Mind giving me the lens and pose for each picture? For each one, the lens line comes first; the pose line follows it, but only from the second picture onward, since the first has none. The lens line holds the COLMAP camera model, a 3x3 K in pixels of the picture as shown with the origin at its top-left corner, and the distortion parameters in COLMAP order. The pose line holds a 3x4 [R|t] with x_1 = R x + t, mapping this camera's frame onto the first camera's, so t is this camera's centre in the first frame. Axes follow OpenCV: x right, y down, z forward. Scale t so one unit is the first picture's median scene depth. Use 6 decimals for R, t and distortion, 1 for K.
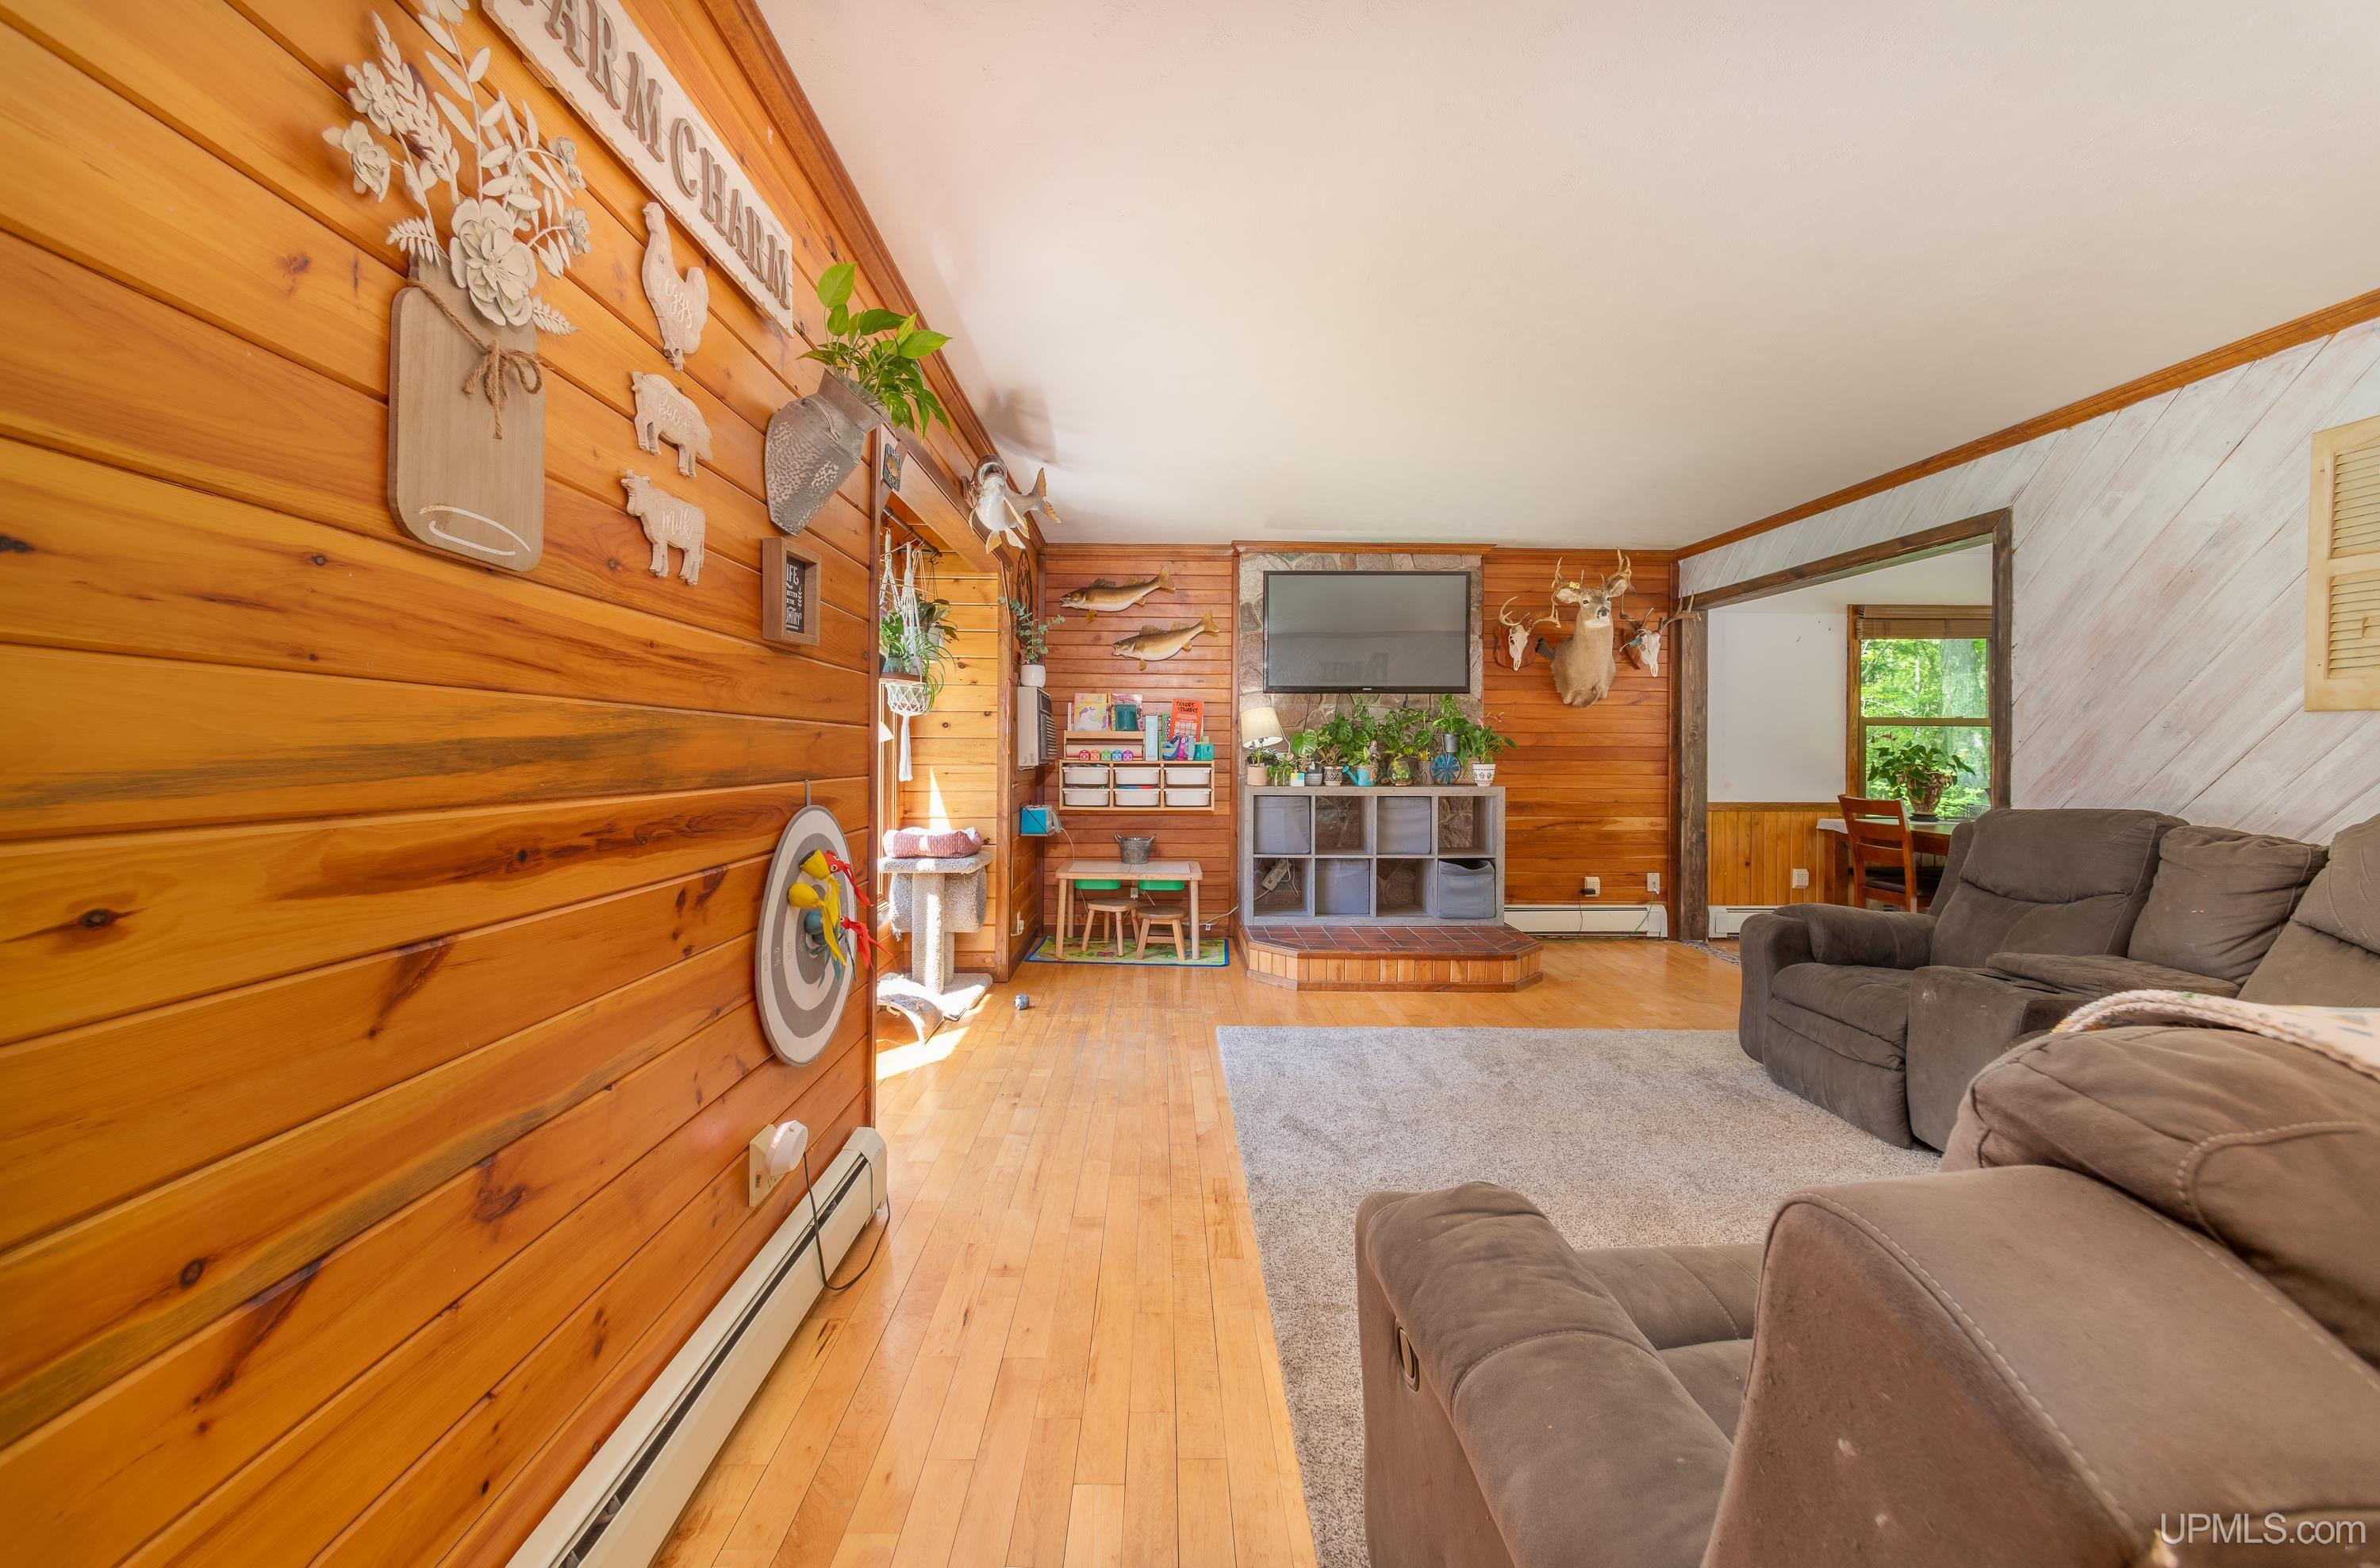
lens RADIAL K [[917.1, 0, 1188.3], [0, 917.1, 753.6], [0, 0, 1]] dist [0.000145, 0.000024]
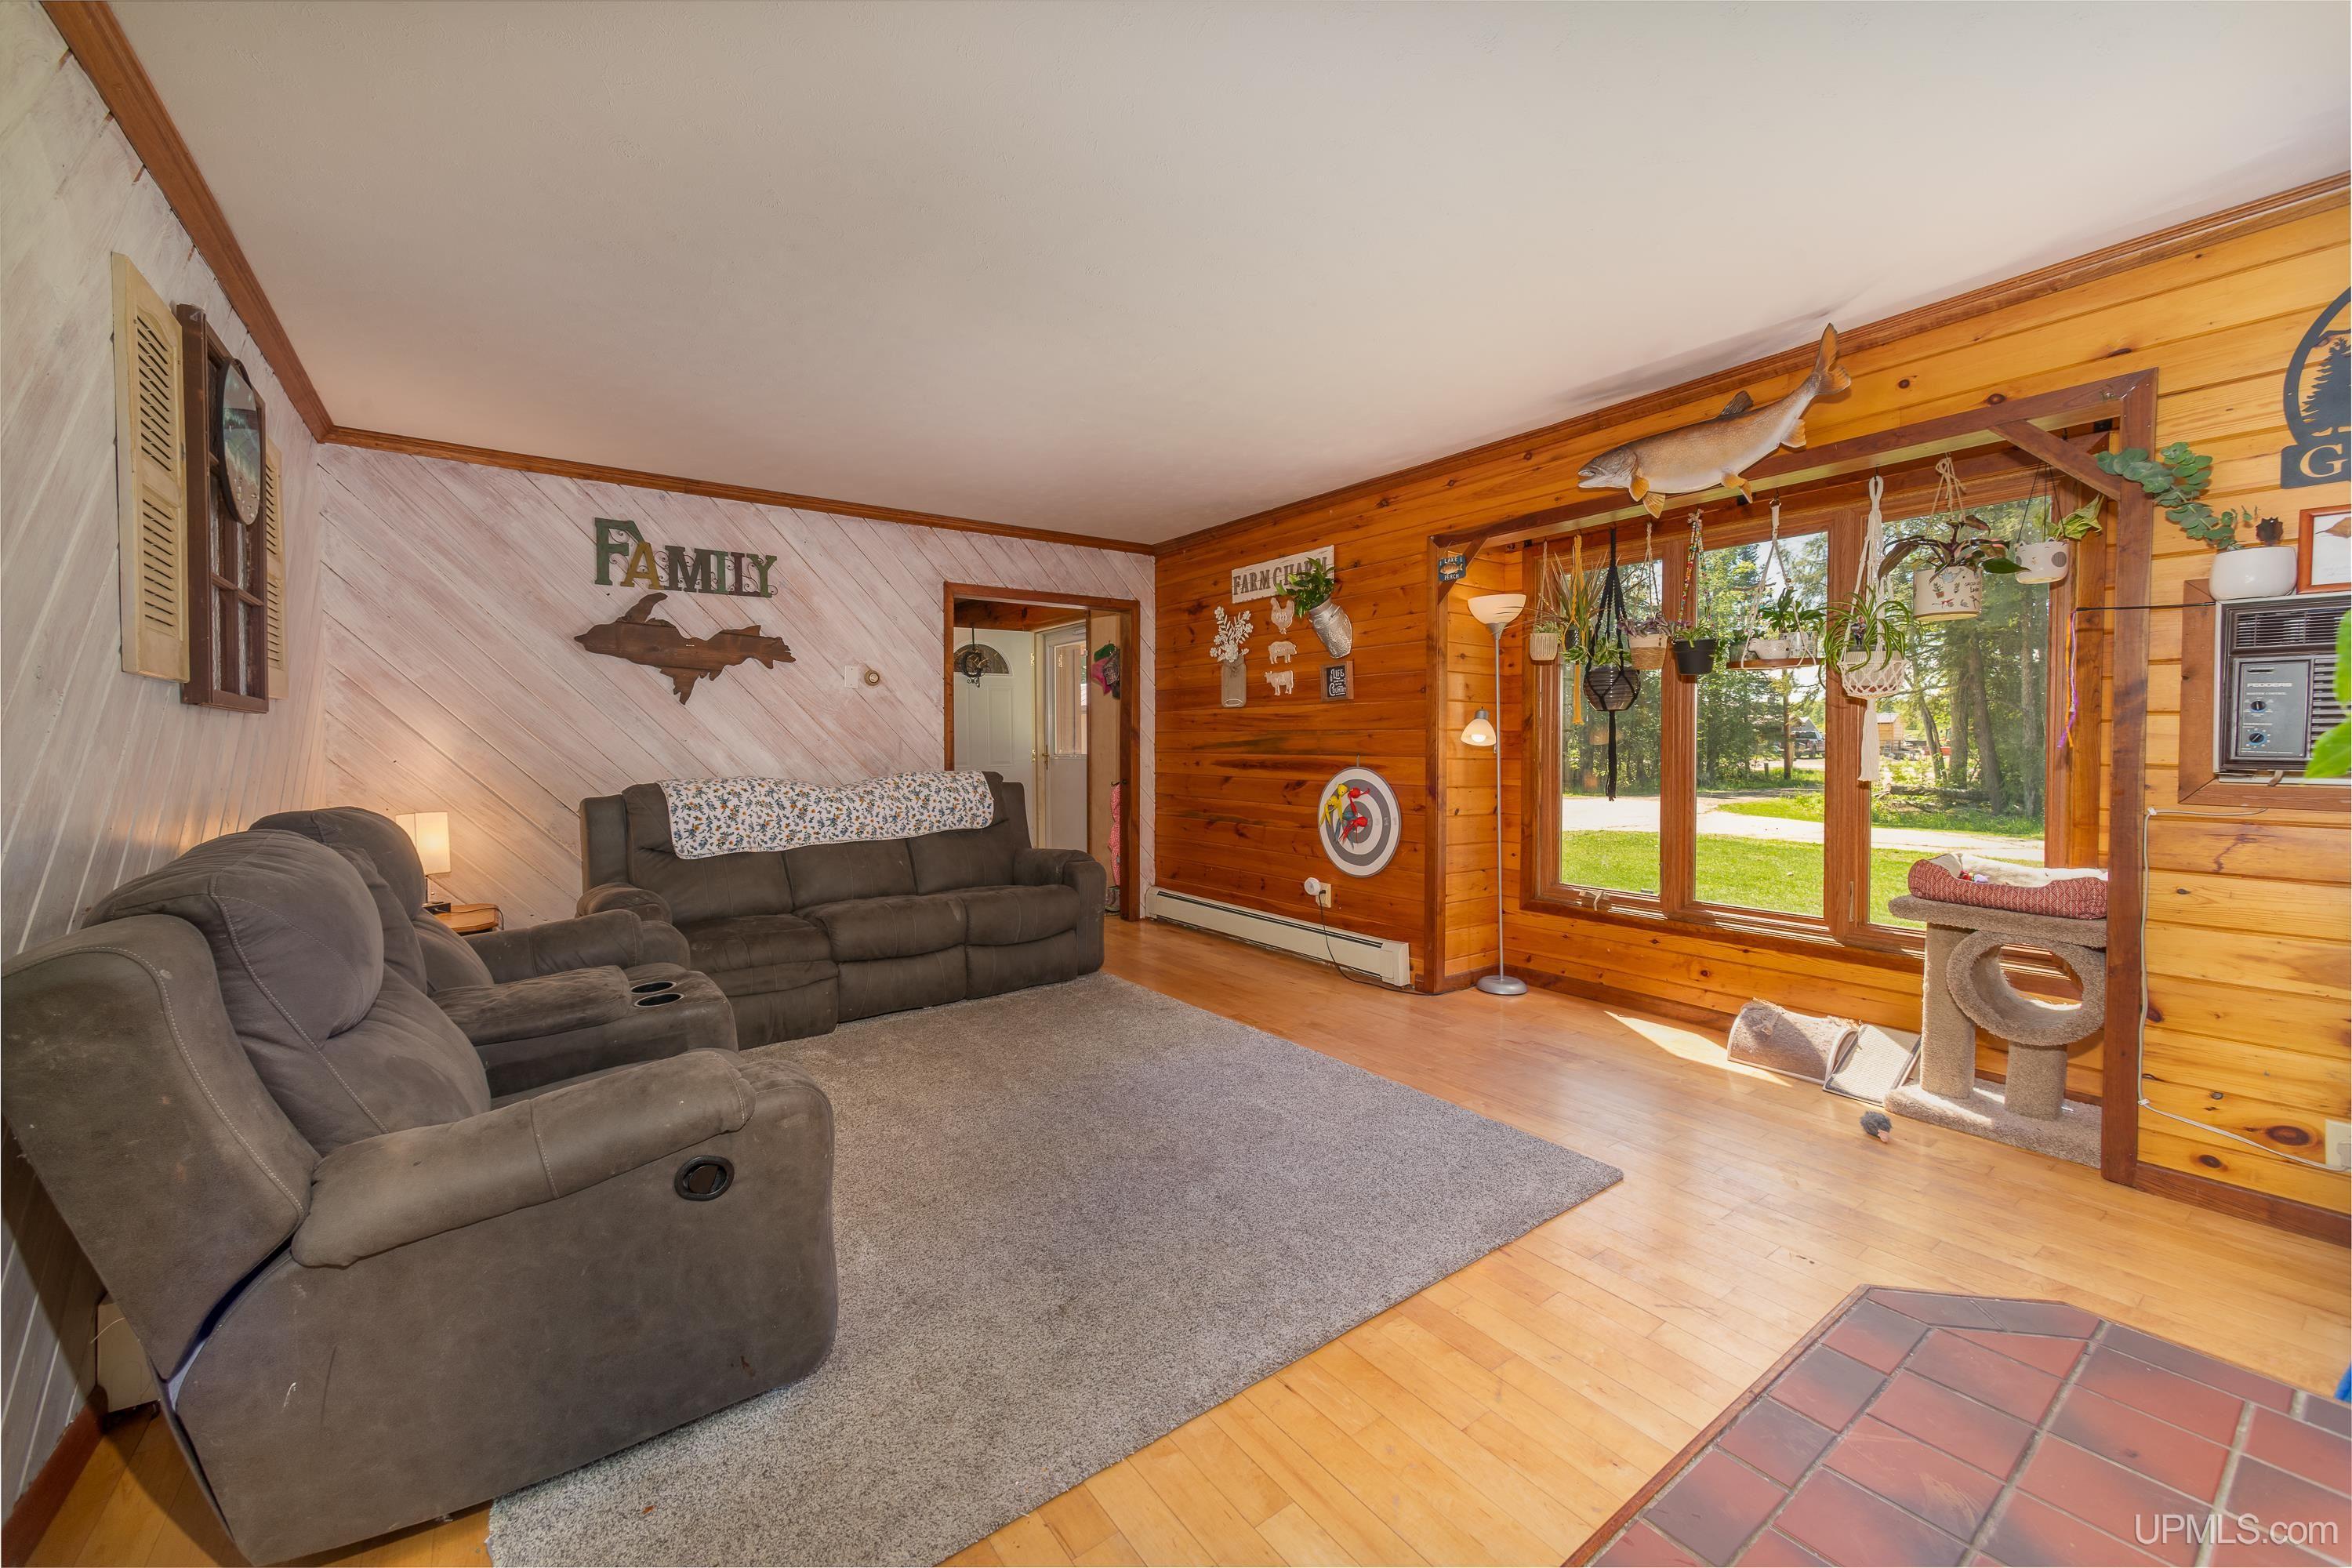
lens RADIAL K [[921.0, 0, 1171.0], [0, 921.0, 755.2], [0, 0, 1]] dist [0.011662, 0.000232]
pose [[-0.826668, 0.000685, -0.562689, 2.316857], [-0.005516, 0.999941, 0.009321, 0.016452], [0.562663, 0.010809, -0.826616, 4.779781]]
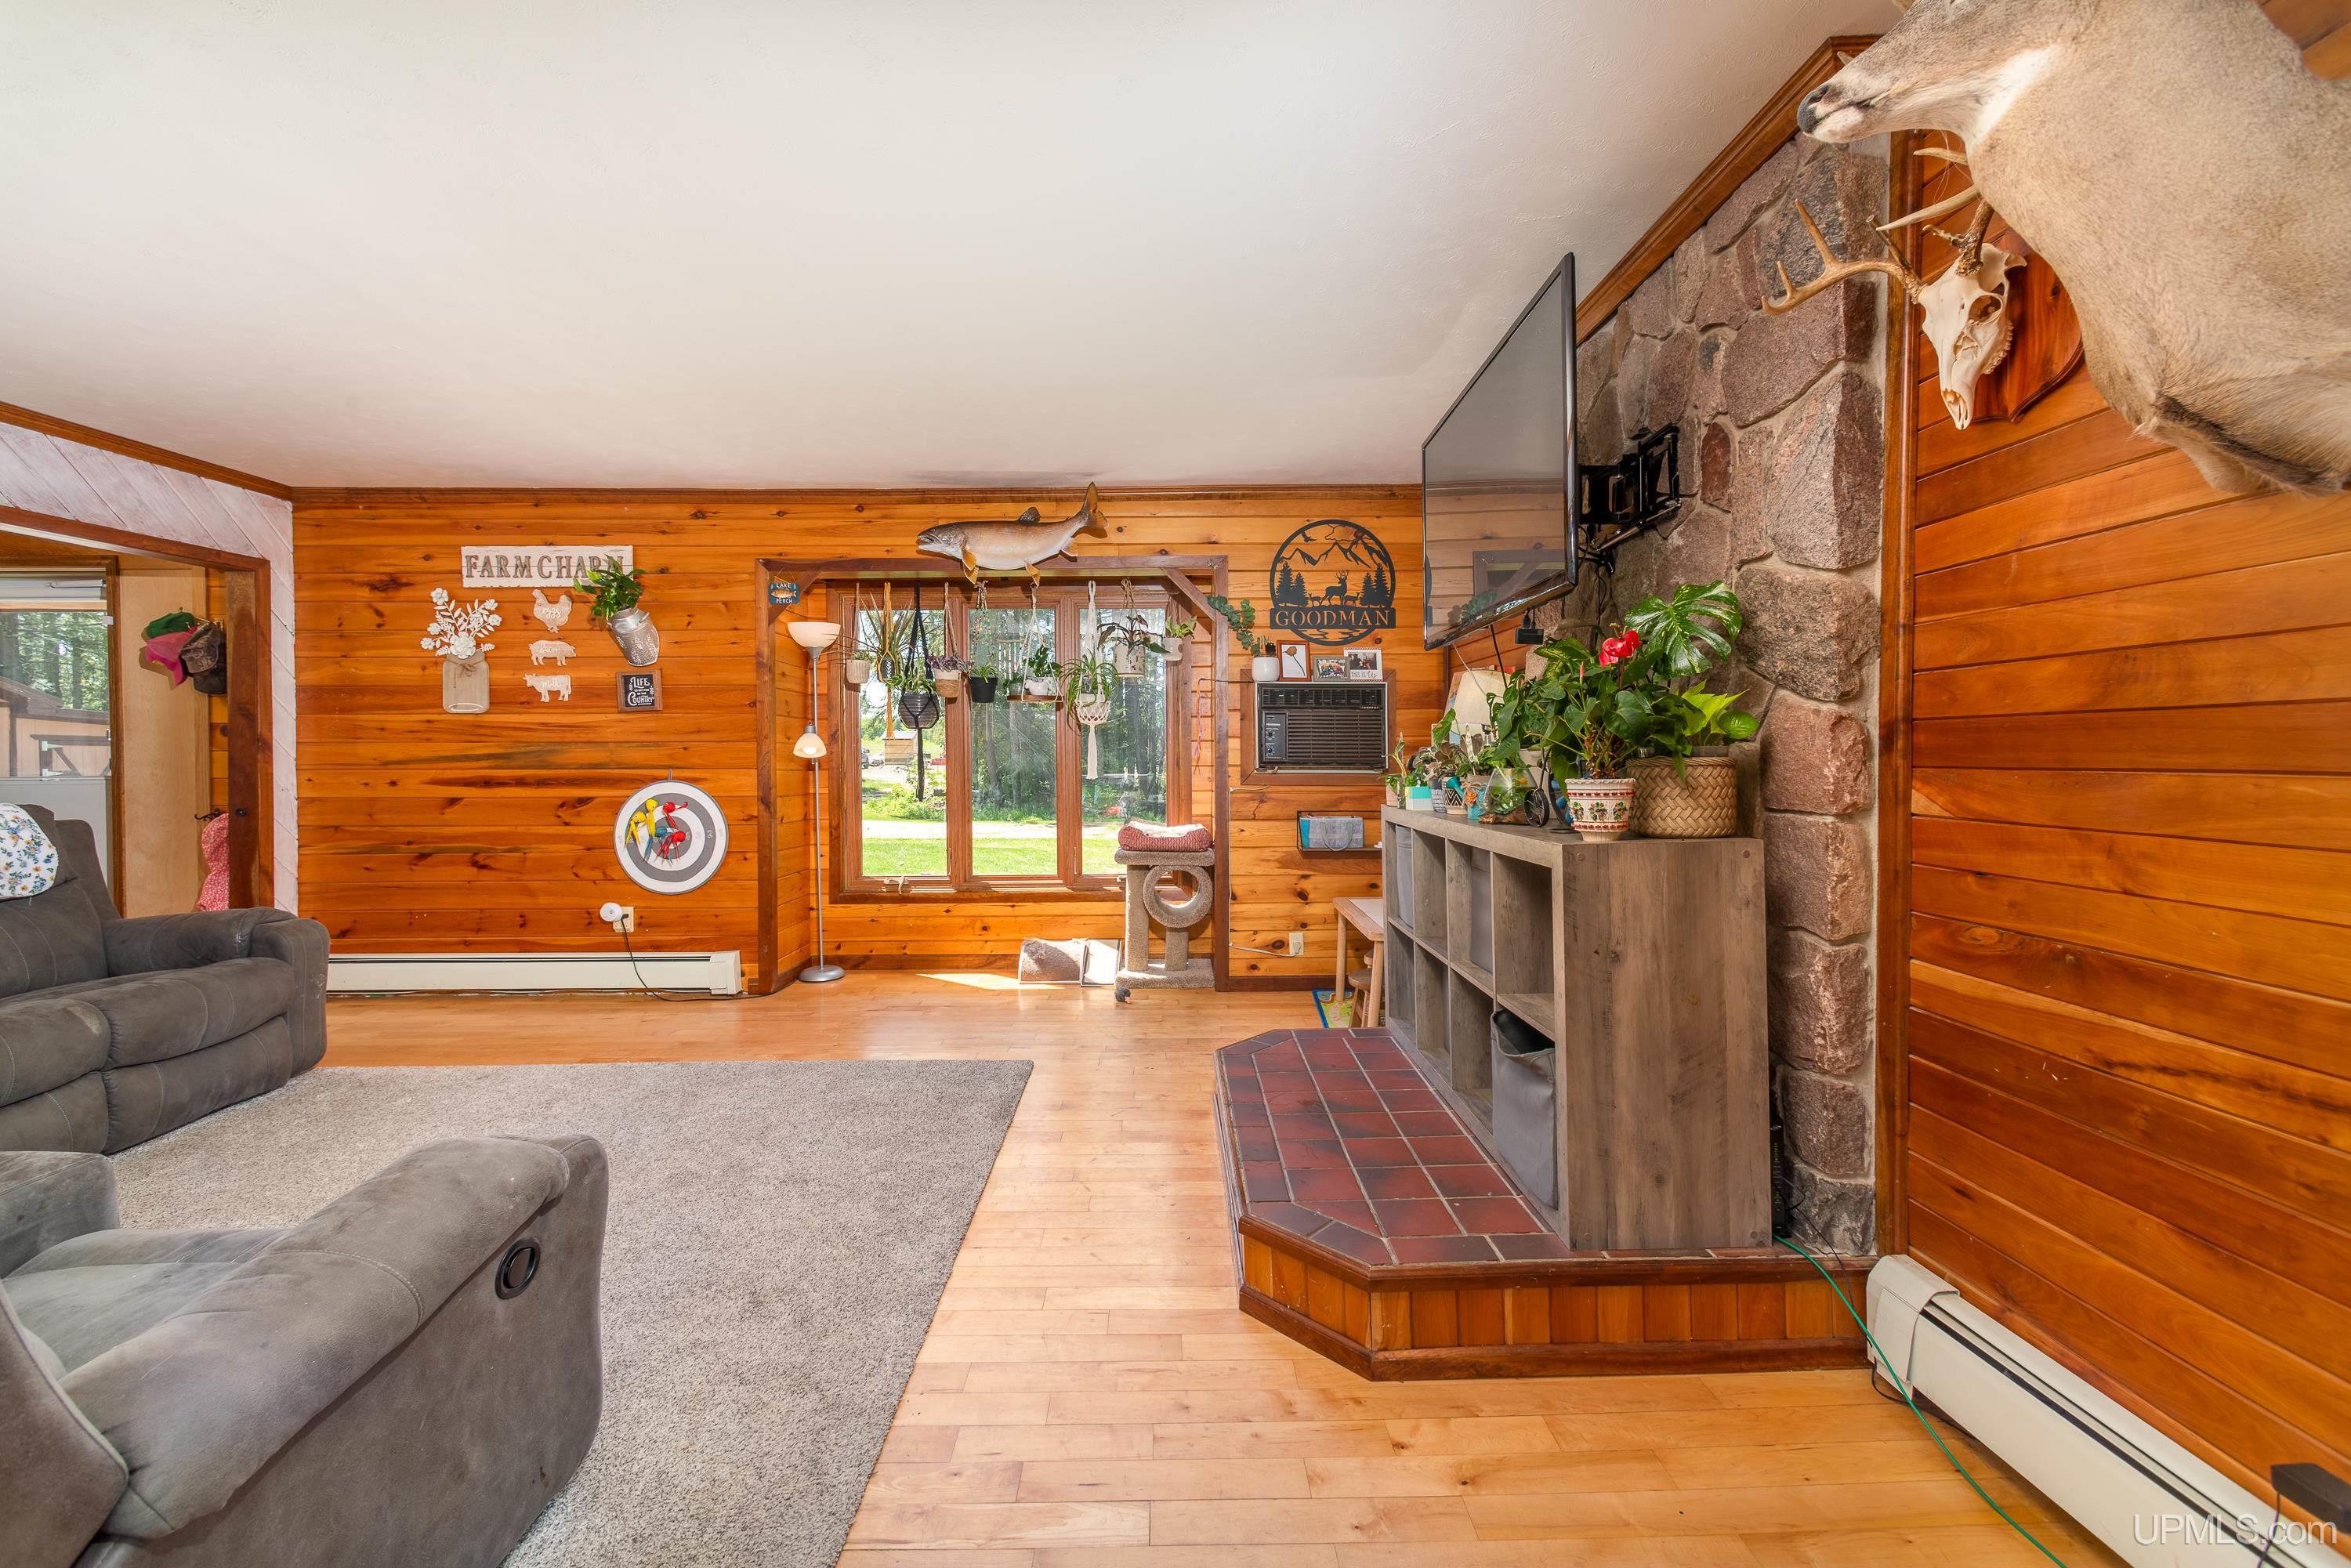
lens RADIAL K [[949.5, 0, 1167.0], [0, 949.5, 753.4], [0, 0, 1]] dist [-0.002439, 0.004804]
pose [[-0.015075, -0.006643, -0.999864, 3.396983], [0.004454, 0.999968, -0.006711, 0.023184], [0.999876, -0.004554, -0.015045, 4.043484]]
